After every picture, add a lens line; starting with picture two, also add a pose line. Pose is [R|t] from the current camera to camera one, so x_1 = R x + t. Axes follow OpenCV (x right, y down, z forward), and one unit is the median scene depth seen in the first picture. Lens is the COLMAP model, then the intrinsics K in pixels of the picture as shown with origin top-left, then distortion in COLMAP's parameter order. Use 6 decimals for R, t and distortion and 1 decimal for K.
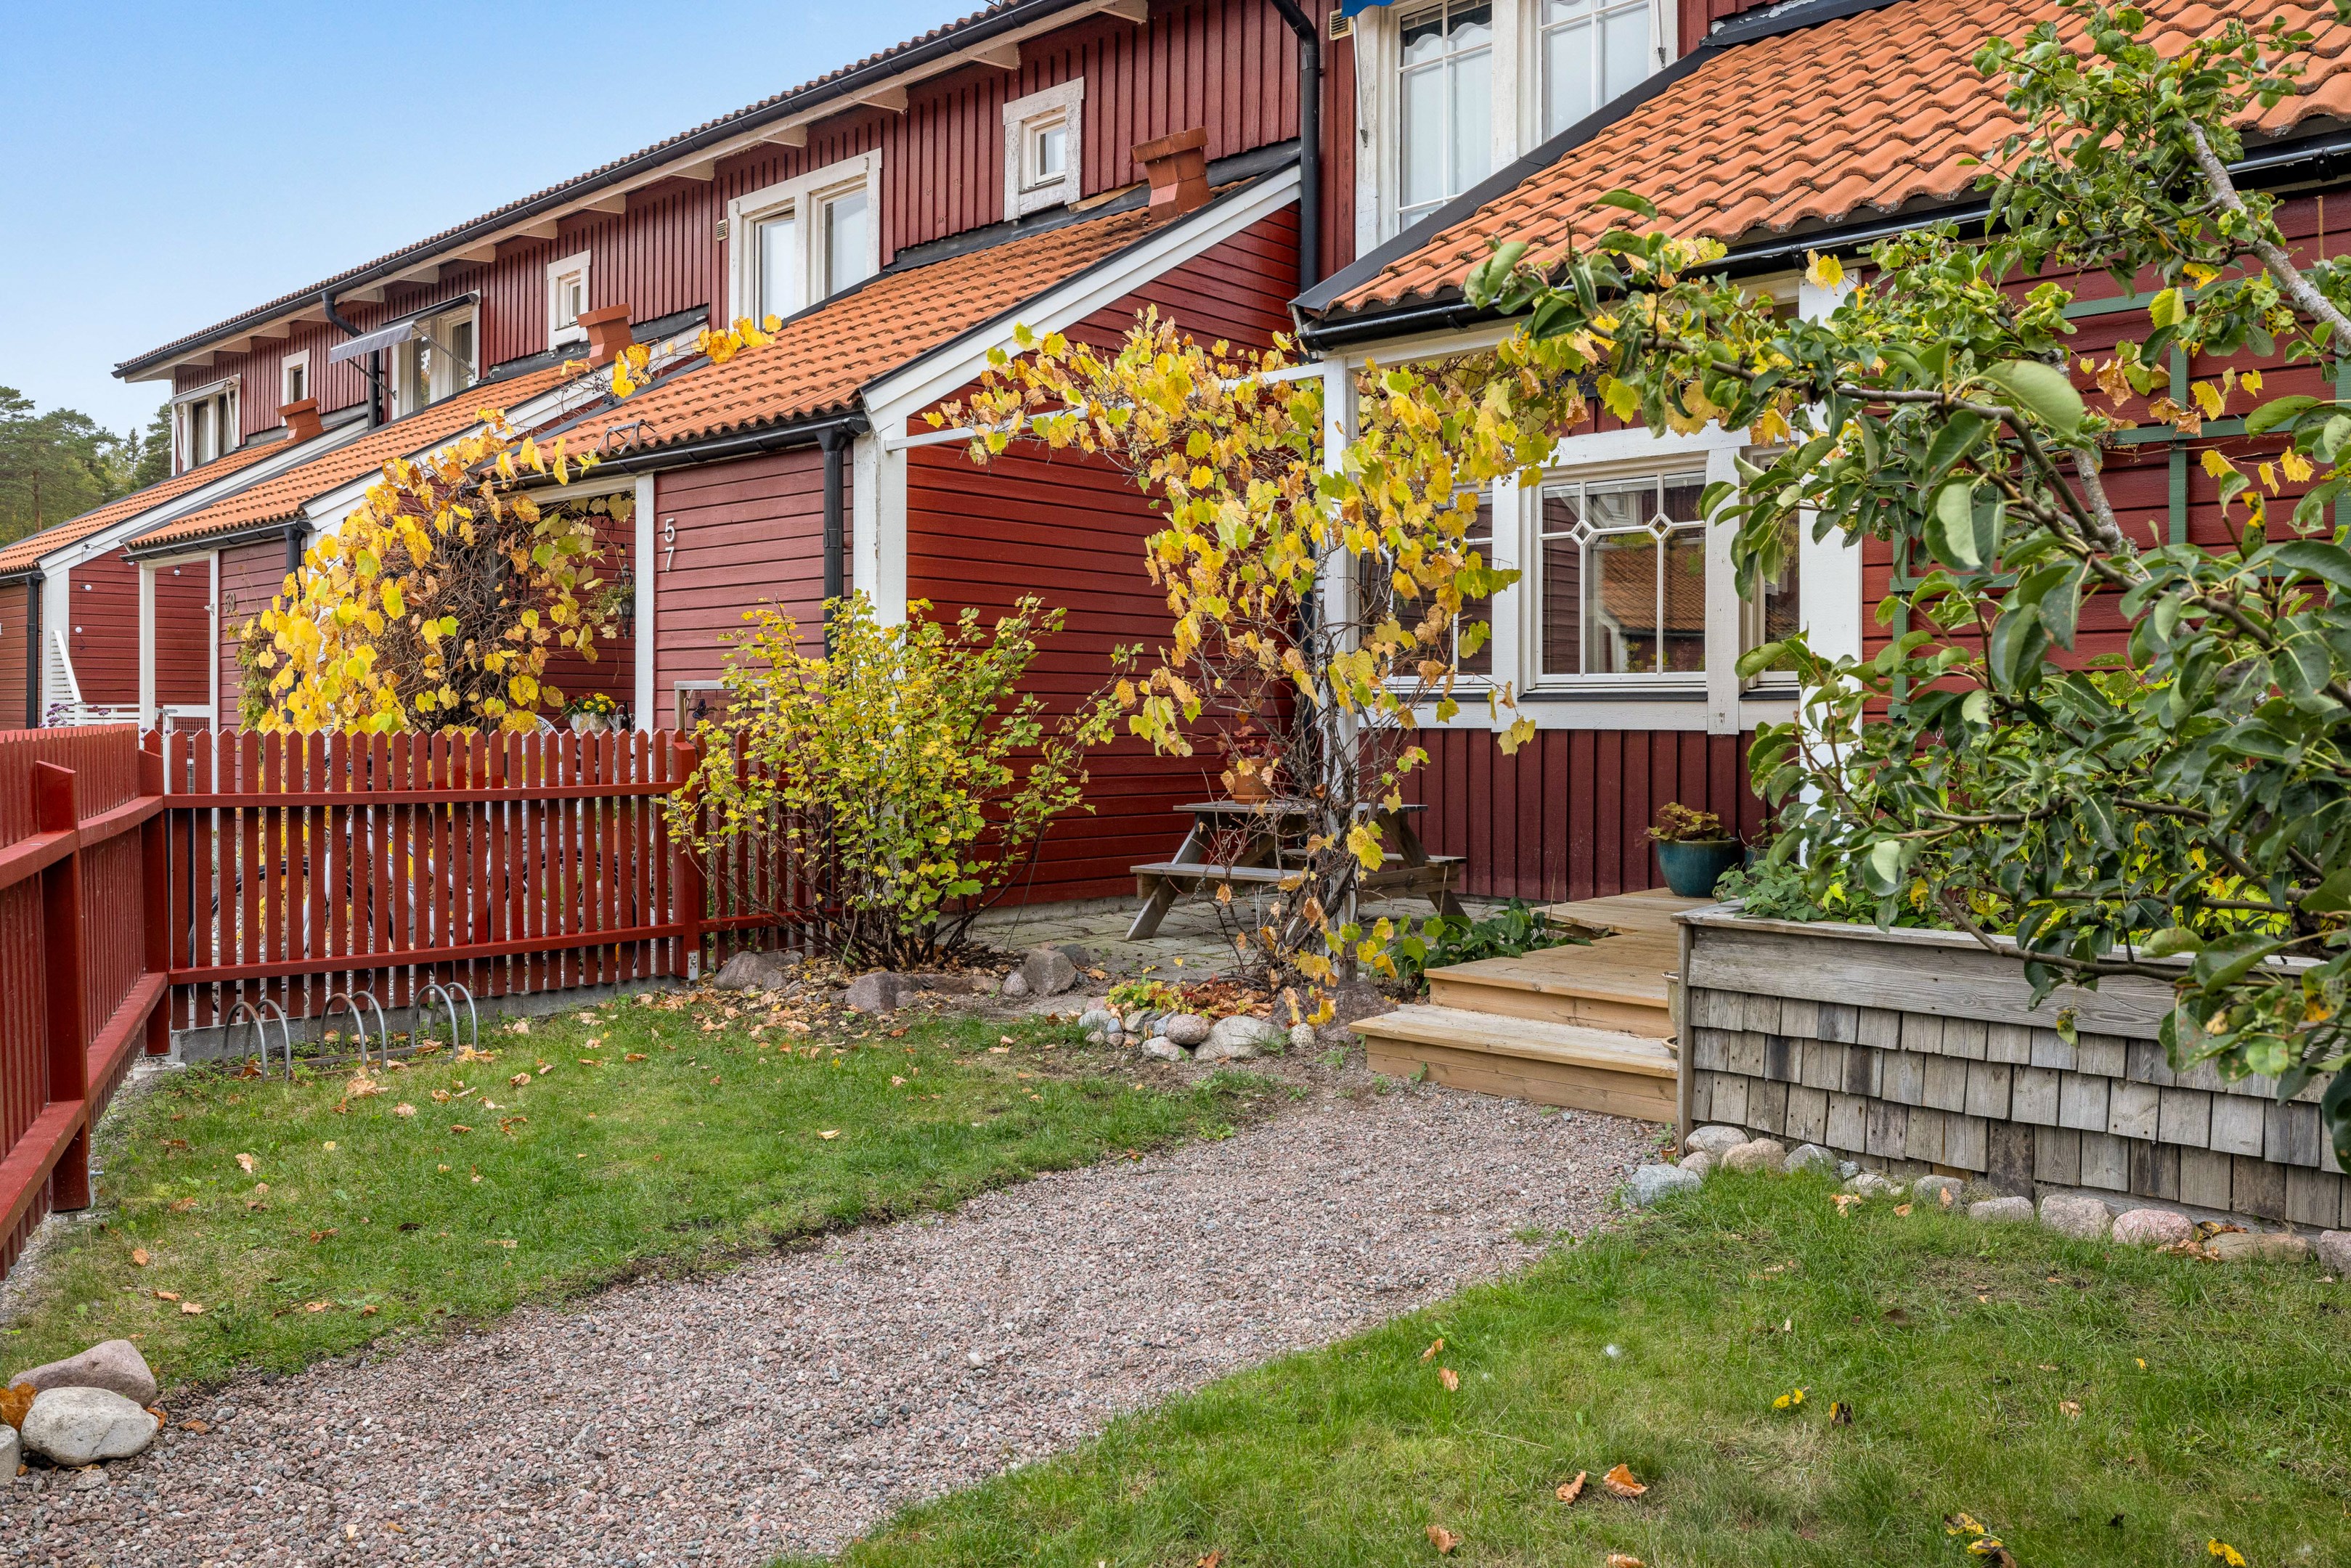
lens RADIAL K [[1747.2, 0, 1230.0], [0, 1747.2, 717.3], [0, 0, 1]] dist [-0.000949, -0.000729]
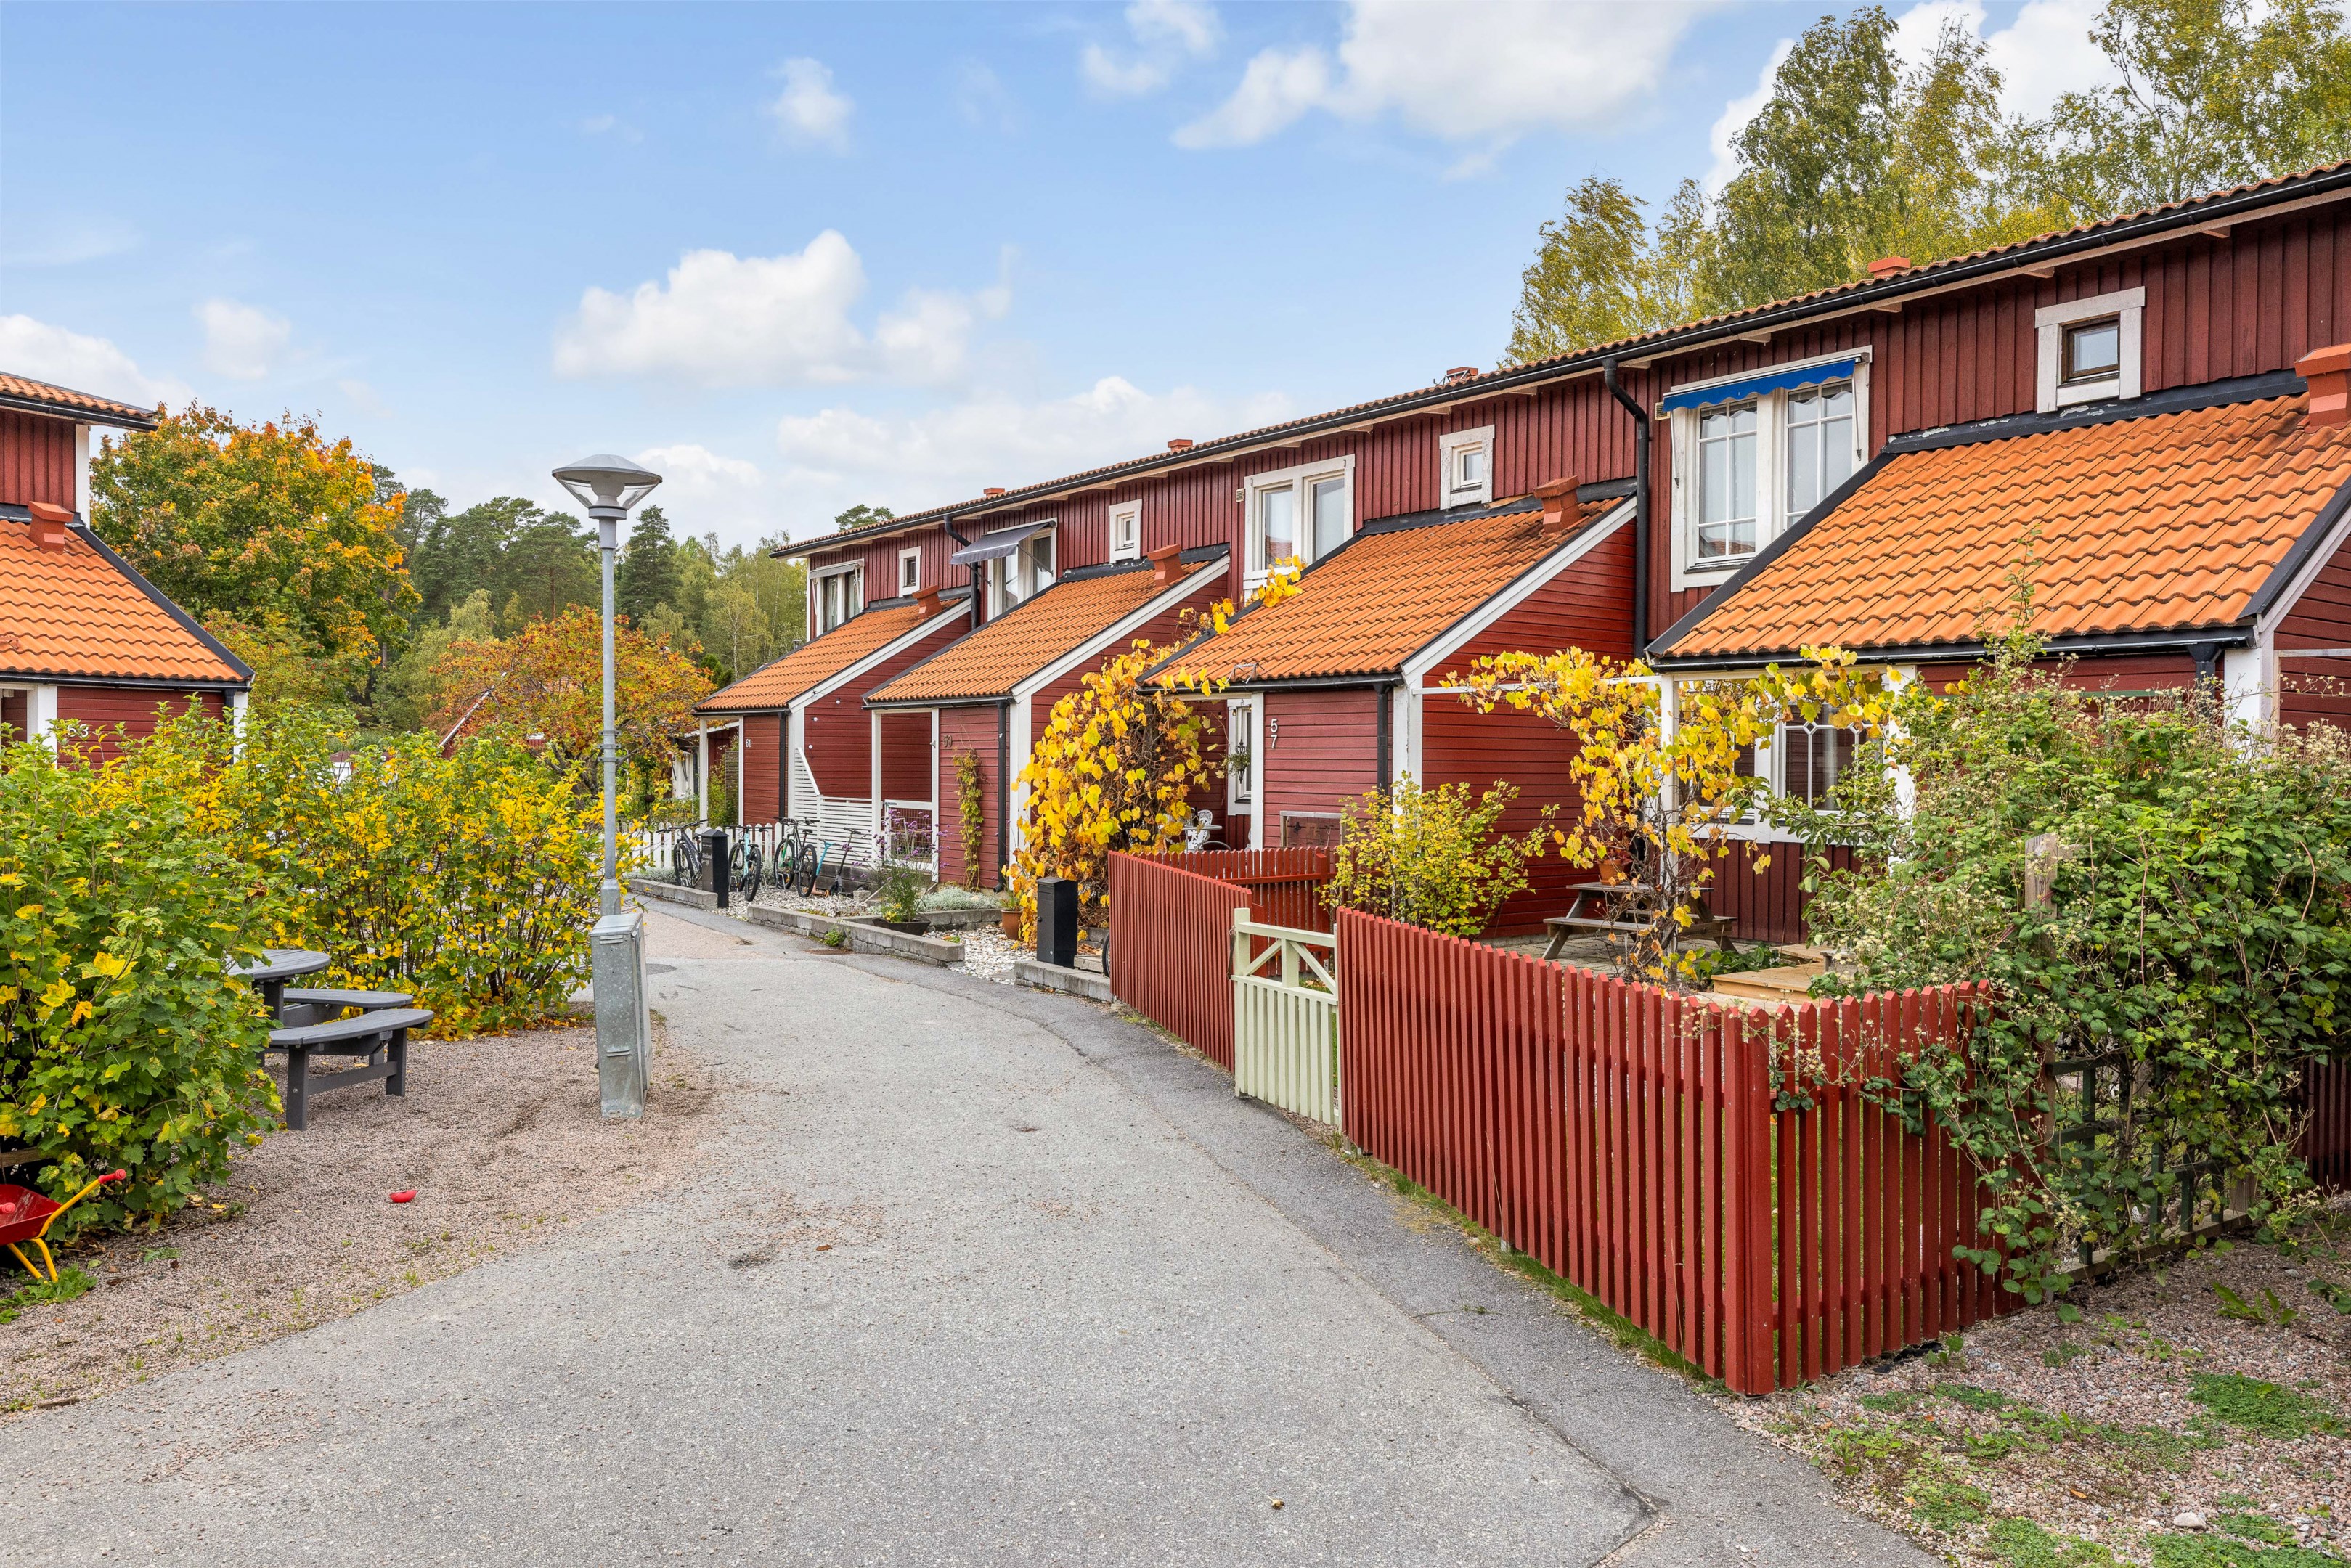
lens RADIAL K [[1635.7, 0, 1204.3], [0, 1635.7, 791.6], [0, 0, 1]] dist [0.003168, 0.000428]
pose [[0.981941, 0.004098, -0.189141, -0.074545], [-0.000062, 0.999772, 0.021343, -0.076068], [0.189185, -0.020946, 0.981718, -0.669116]]
